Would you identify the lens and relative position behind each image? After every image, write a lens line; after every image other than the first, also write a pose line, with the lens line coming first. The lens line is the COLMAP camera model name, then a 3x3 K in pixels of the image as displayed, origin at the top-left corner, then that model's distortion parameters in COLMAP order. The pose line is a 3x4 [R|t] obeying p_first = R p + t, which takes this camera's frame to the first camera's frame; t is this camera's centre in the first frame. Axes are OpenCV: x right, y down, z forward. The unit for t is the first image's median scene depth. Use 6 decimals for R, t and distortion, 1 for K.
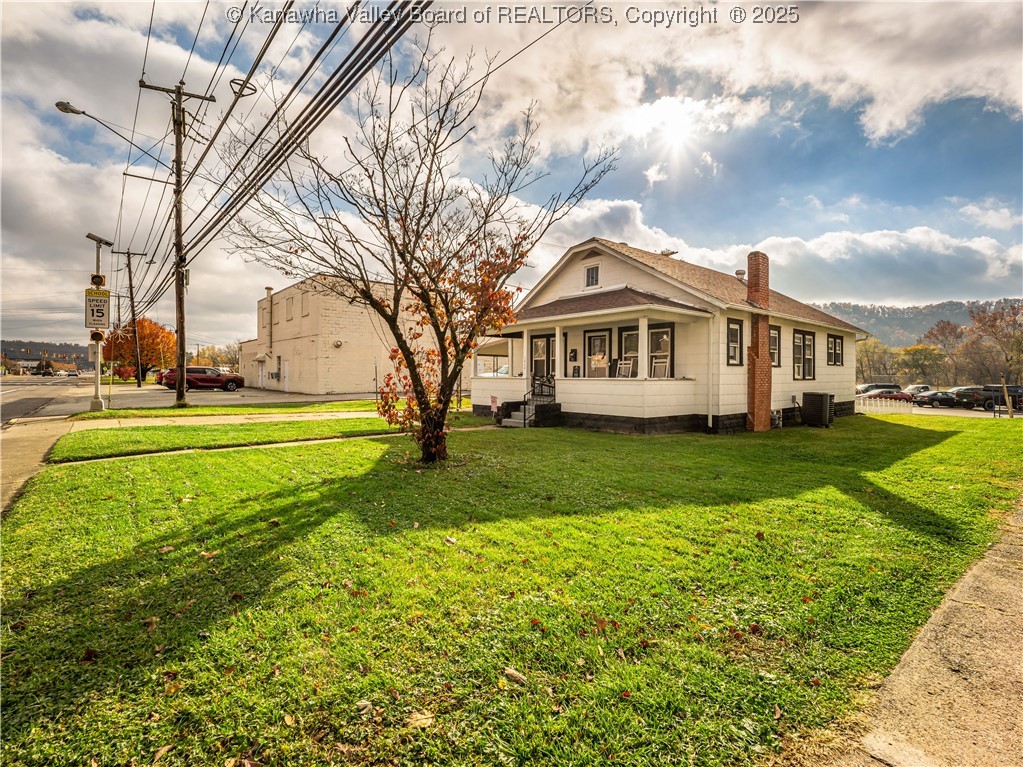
lens RADIAL K [[488.5, 0, 514.0], [0, 488.5, 361.4], [0, 0, 1]] dist [-0.000959, -0.000176]
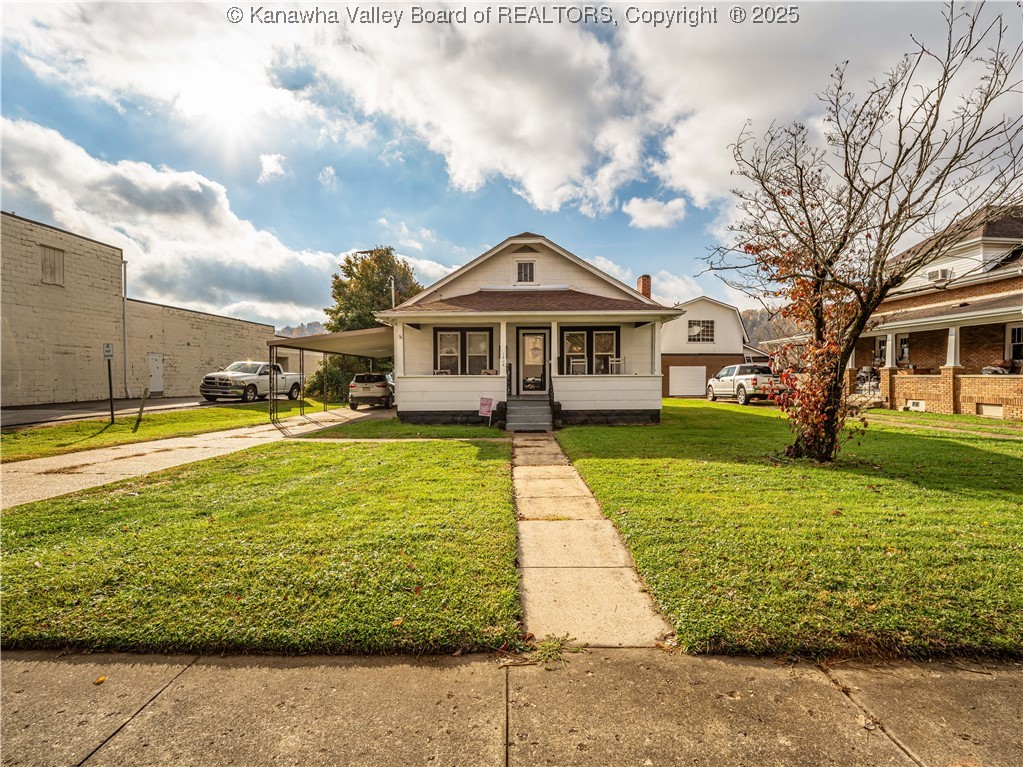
lens RADIAL K [[448.9, 0, 511.5], [0, 448.9, 383.5], [0, 0, 1]] dist [-0.002012, -0.000168]
pose [[0.687659, -0.026682, 0.725543, -0.526587], [-0.013677, 0.998671, 0.049689, 0.005827], [-0.725905, -0.044092, 0.686380, 0.394101]]
